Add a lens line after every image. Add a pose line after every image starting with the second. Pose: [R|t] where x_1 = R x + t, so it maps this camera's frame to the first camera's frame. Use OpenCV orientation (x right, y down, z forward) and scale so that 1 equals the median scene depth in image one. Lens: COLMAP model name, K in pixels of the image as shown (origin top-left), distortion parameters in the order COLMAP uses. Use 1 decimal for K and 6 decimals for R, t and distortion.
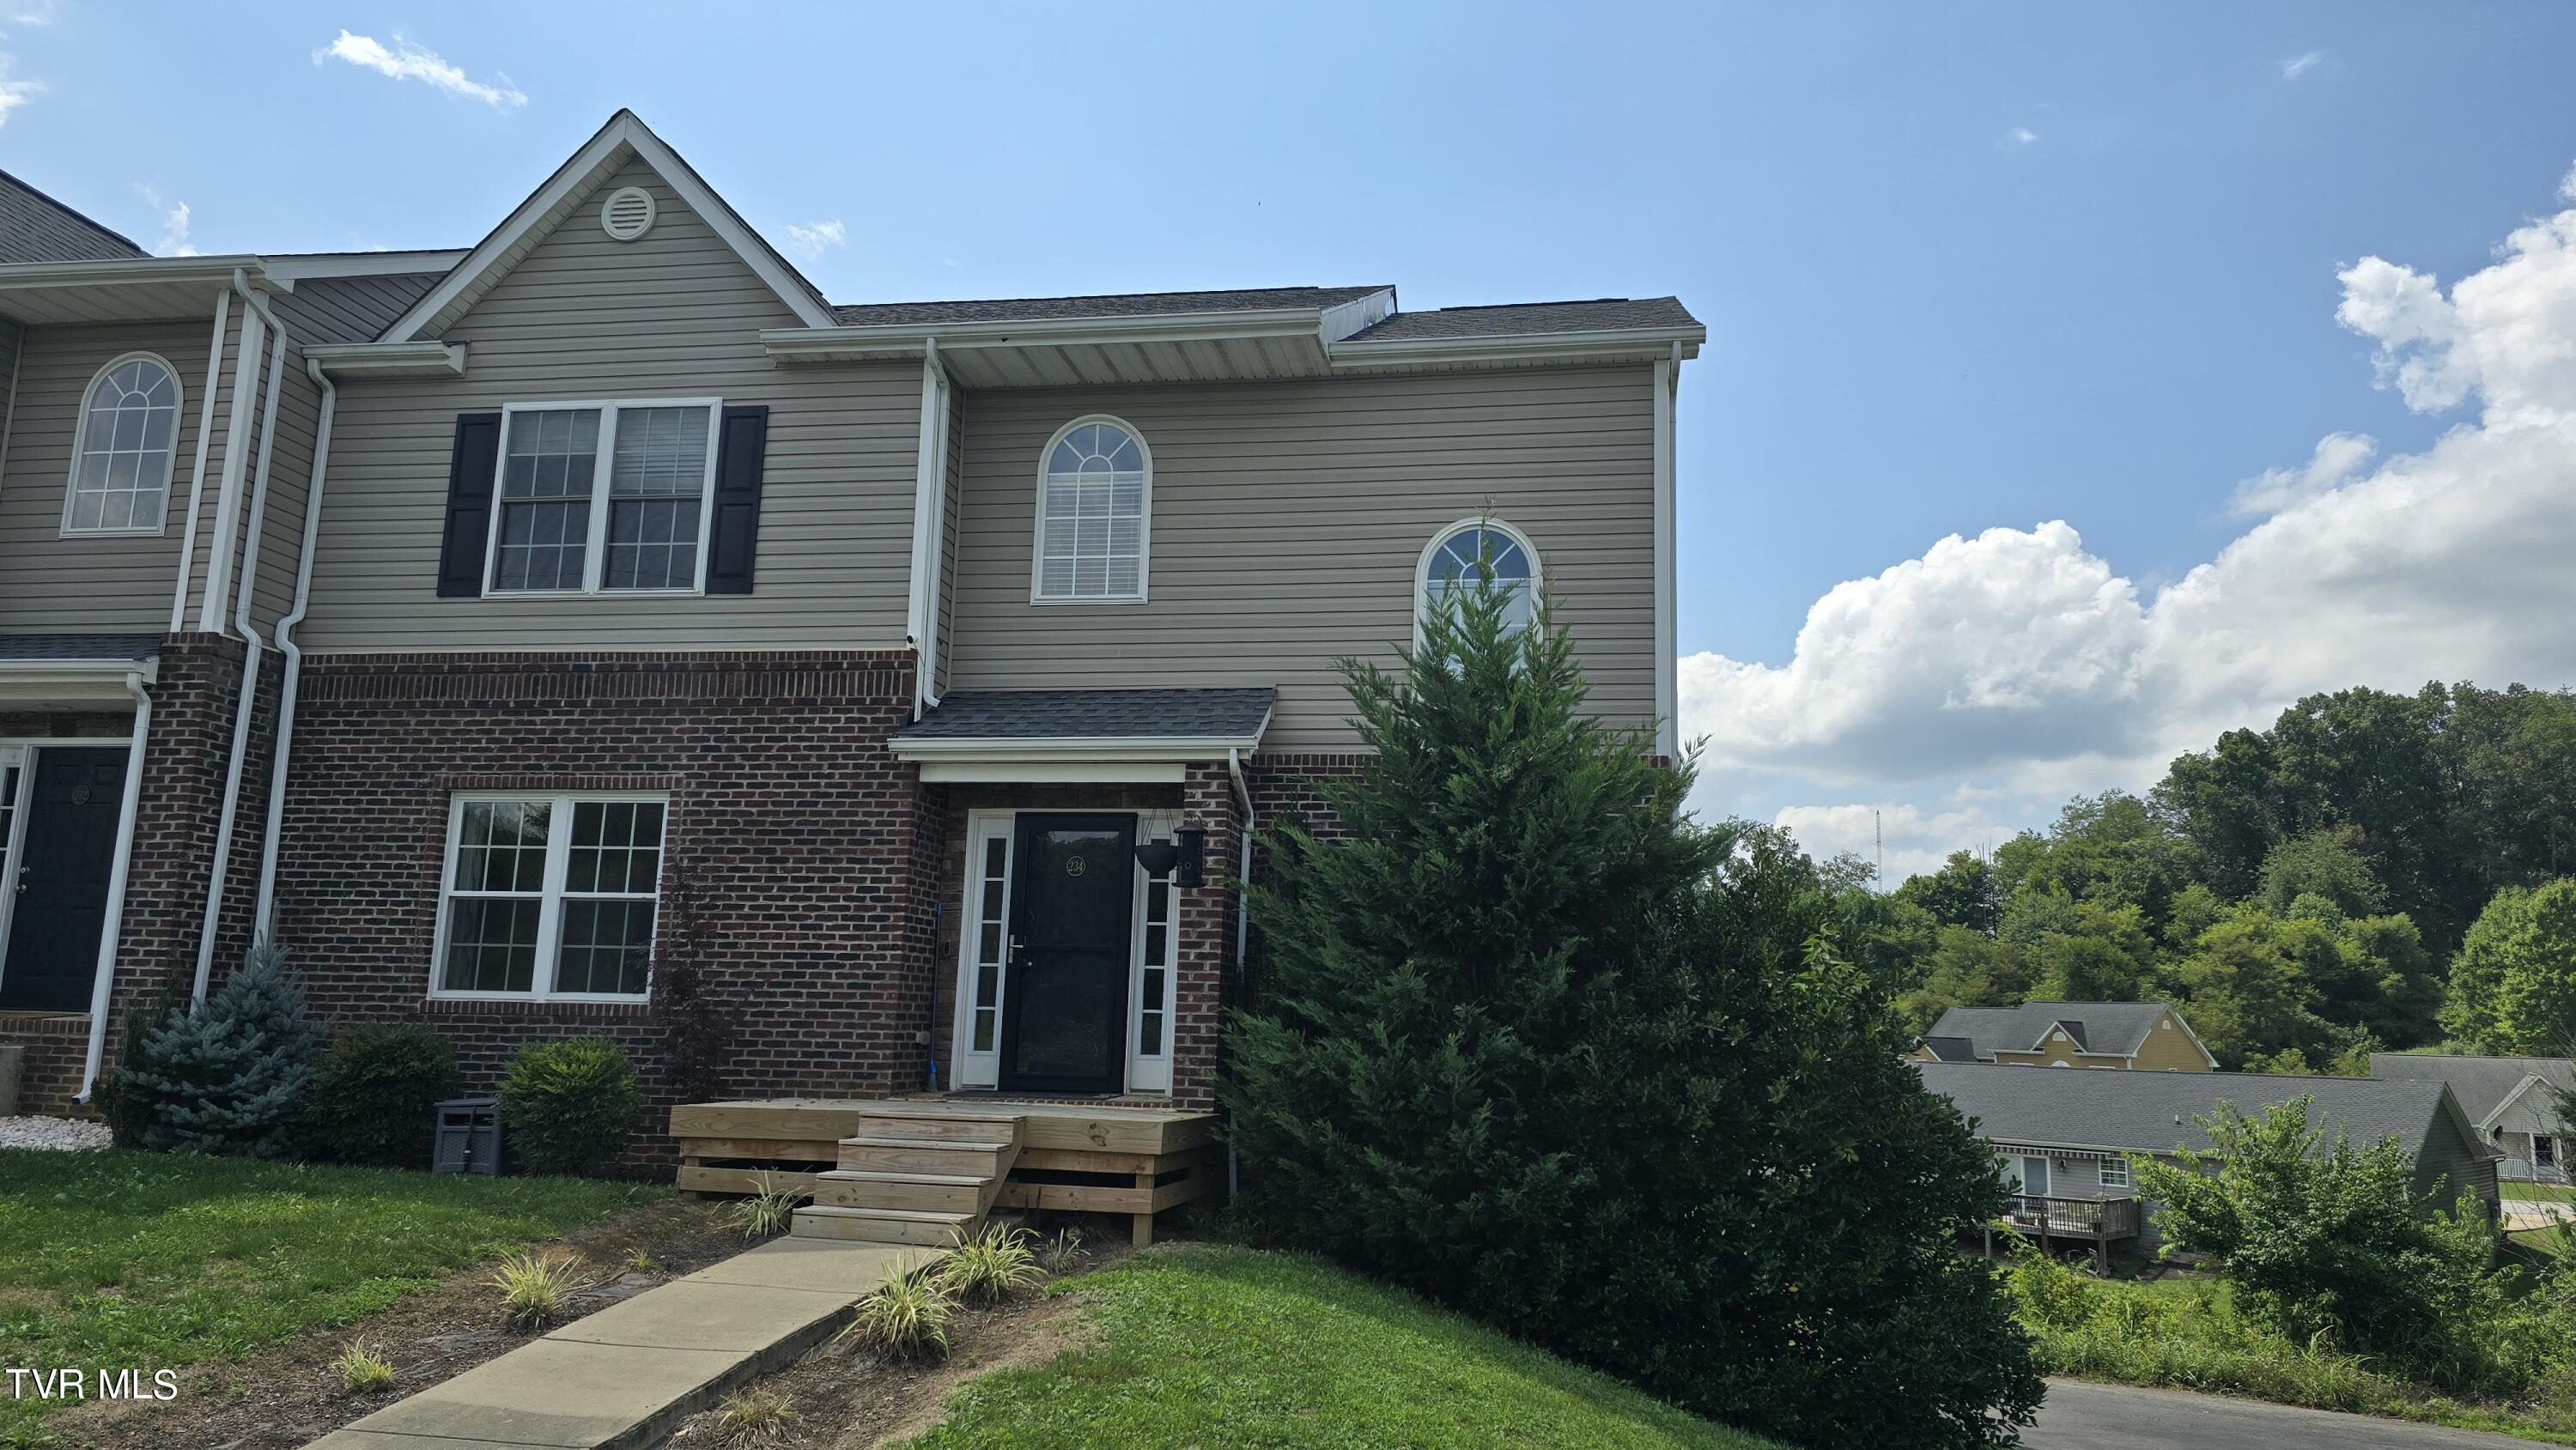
lens RADIAL K [[1707.0, 0, 1301.5], [0, 1707.0, 719.3], [0, 0, 1]] dist [0.049830, -0.054114]
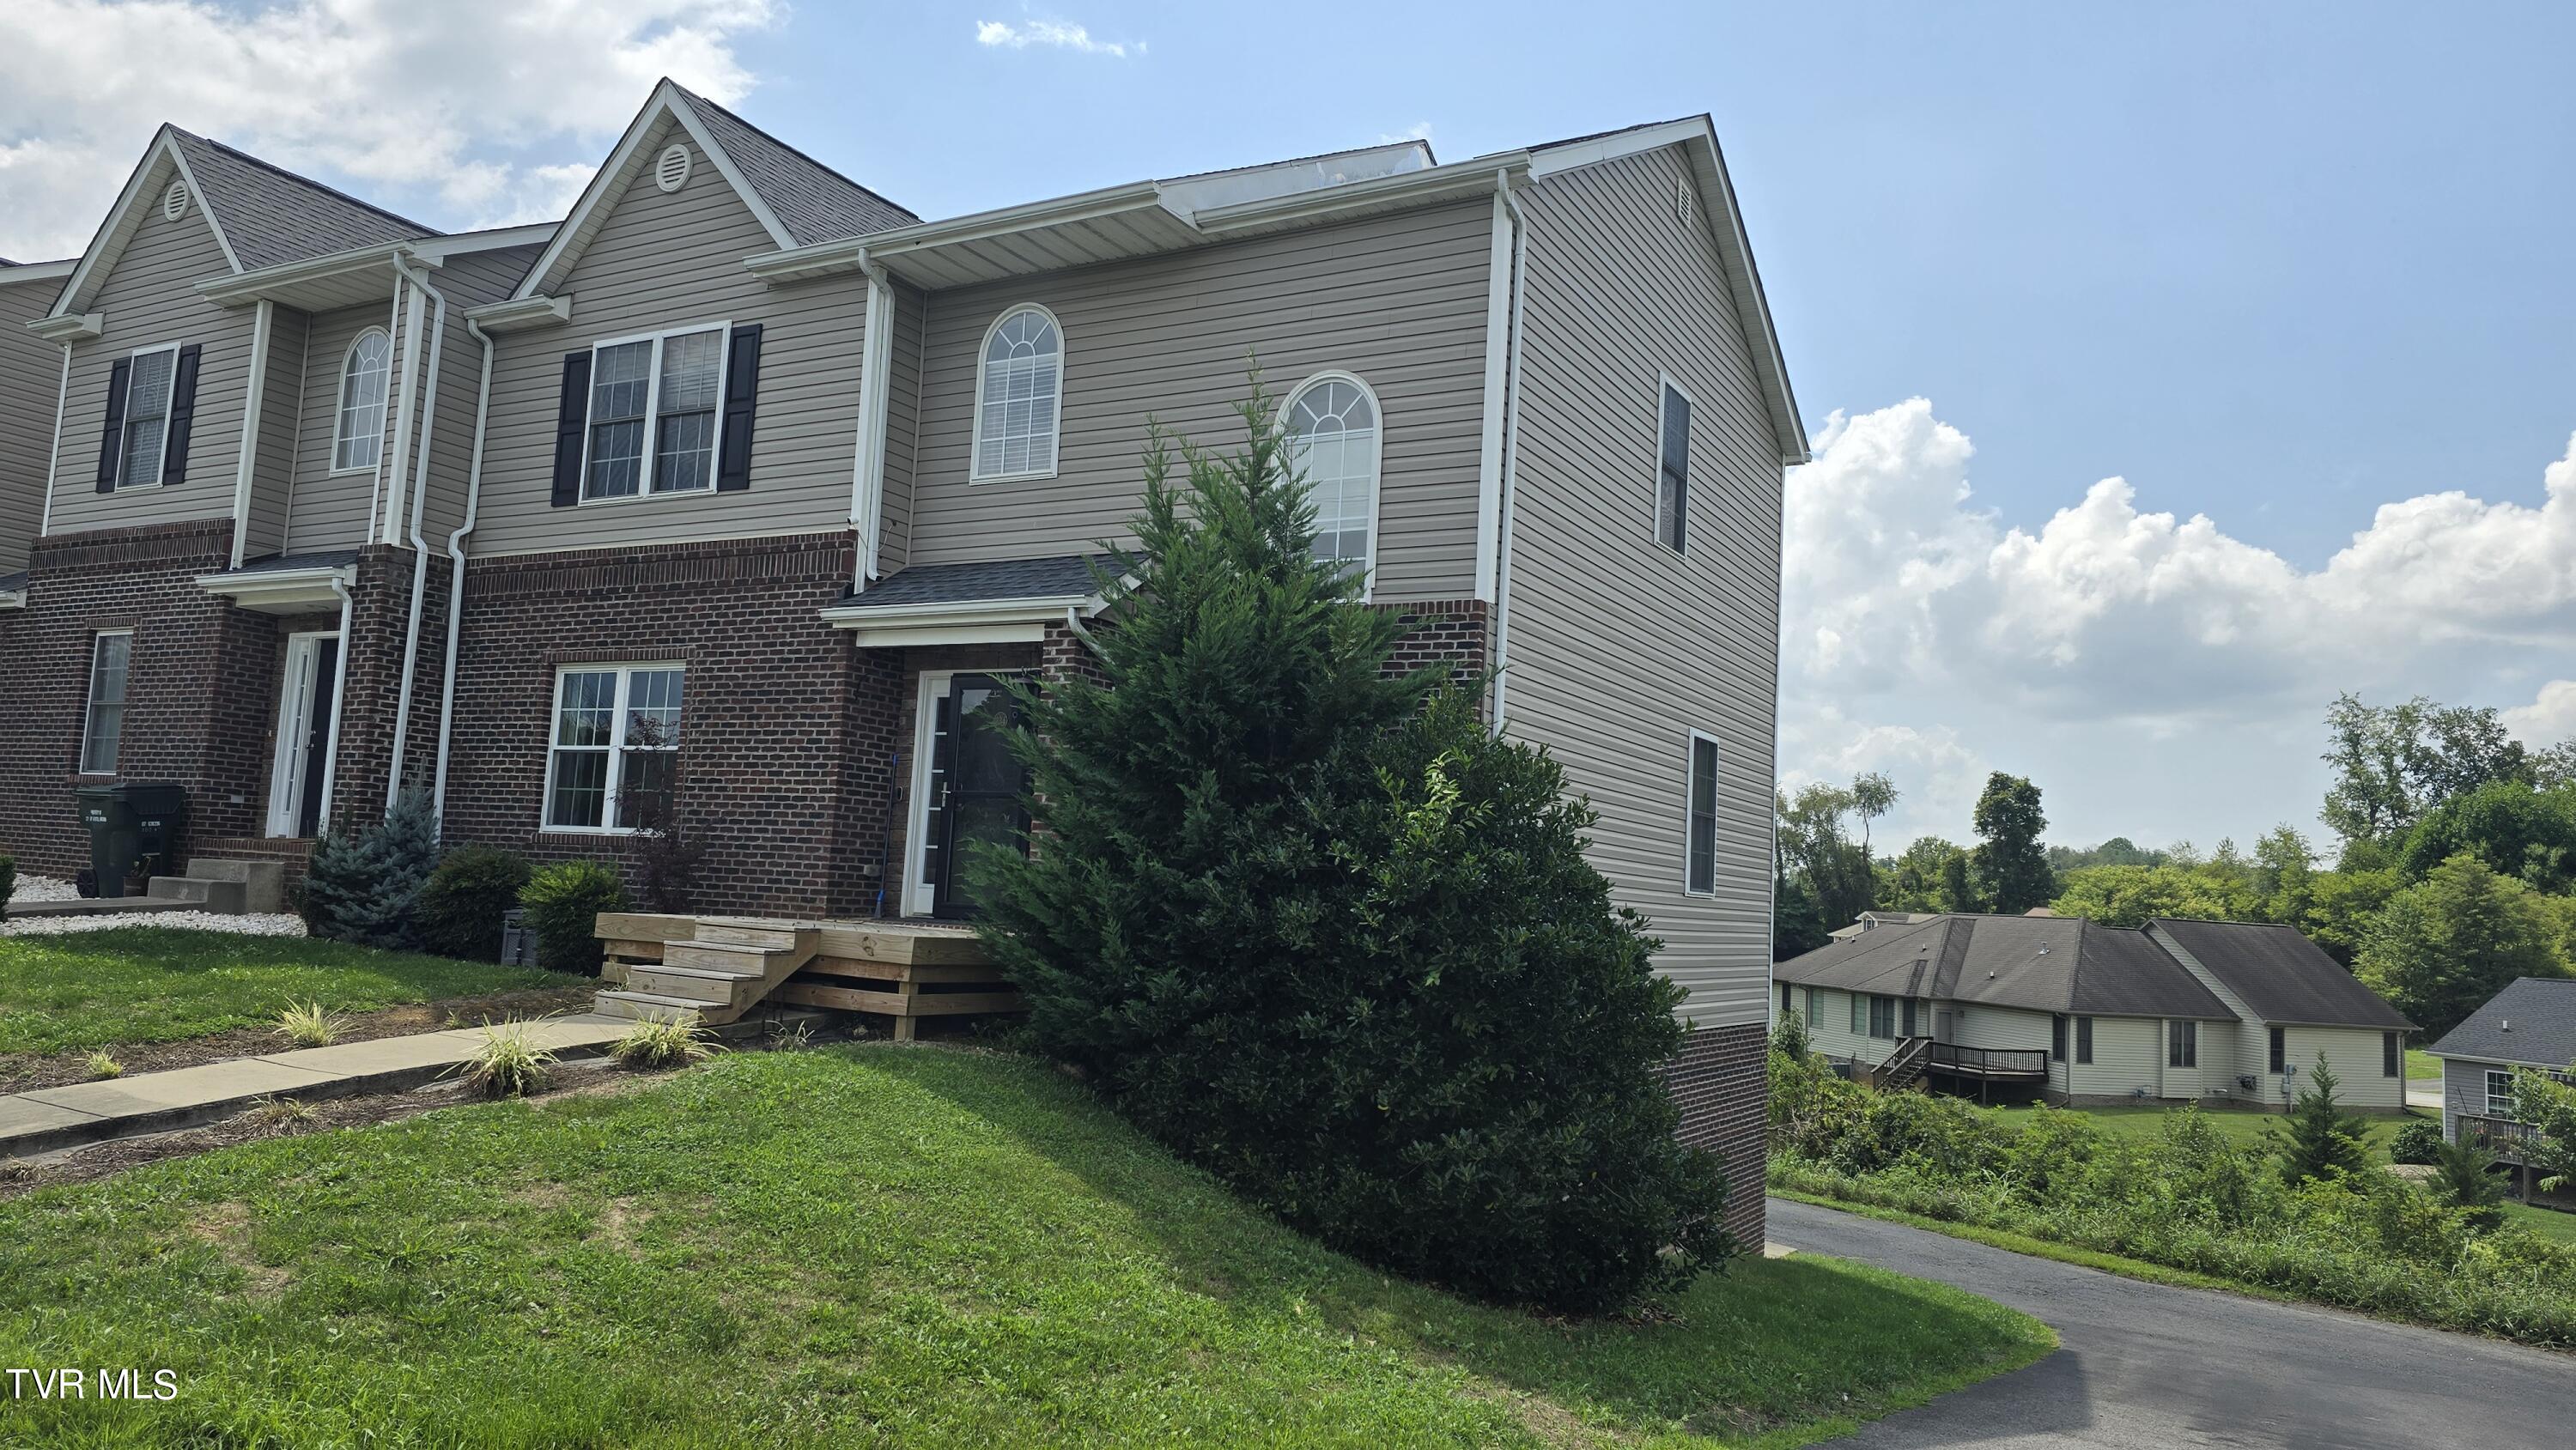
lens RADIAL K [[1723.5, 0, 1279.8], [0, 1723.5, 715.0], [0, 0, 1]] dist [0.012637, -0.000016]
pose [[0.938626, -0.012744, -0.344702, 0.406528], [0.033032, 0.998046, 0.053048, 0.028357], [0.343352, -0.061178, 0.937212, 0.020886]]
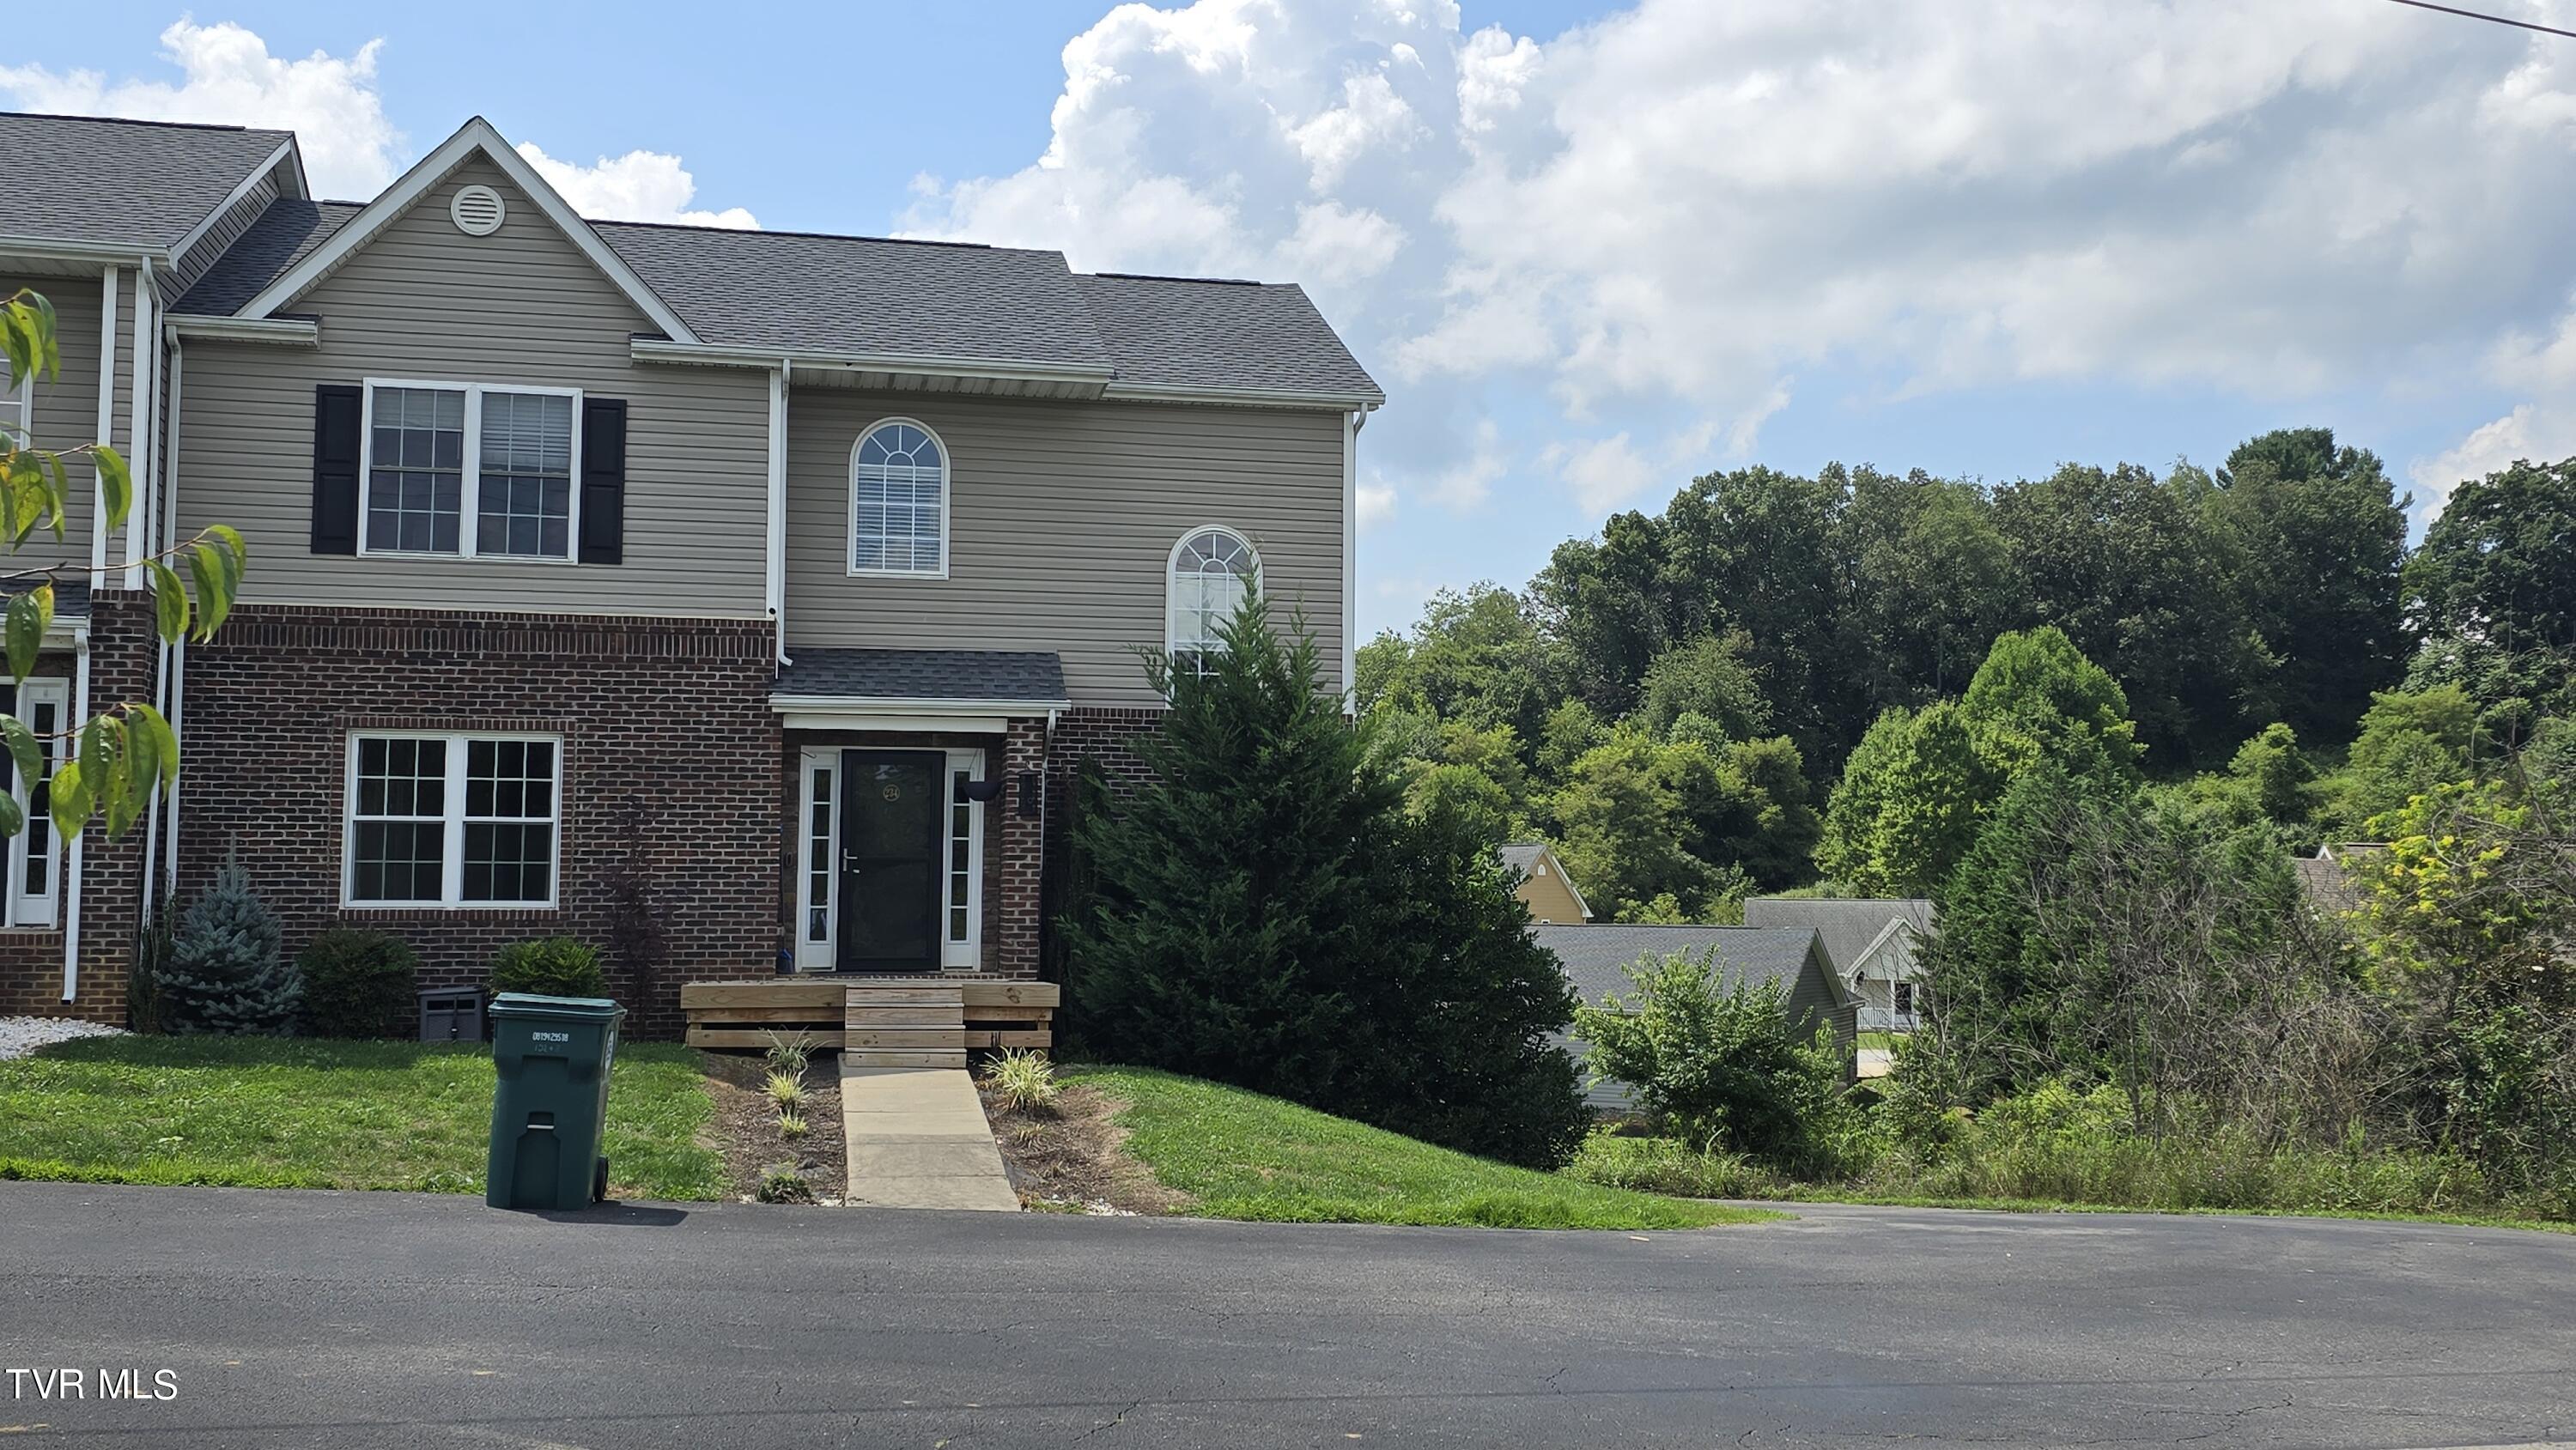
lens RADIAL K [[2407.1, 0, 1287.1], [0, 2407.1, 729.3], [0, 0, 1]] dist [0.064831, -0.215545]
pose [[0.935366, 0.003242, 0.353667, -0.468329], [-0.043229, 0.993509, 0.105223, -0.151600], [-0.351030, -0.113711, 0.929434, -0.702116]]
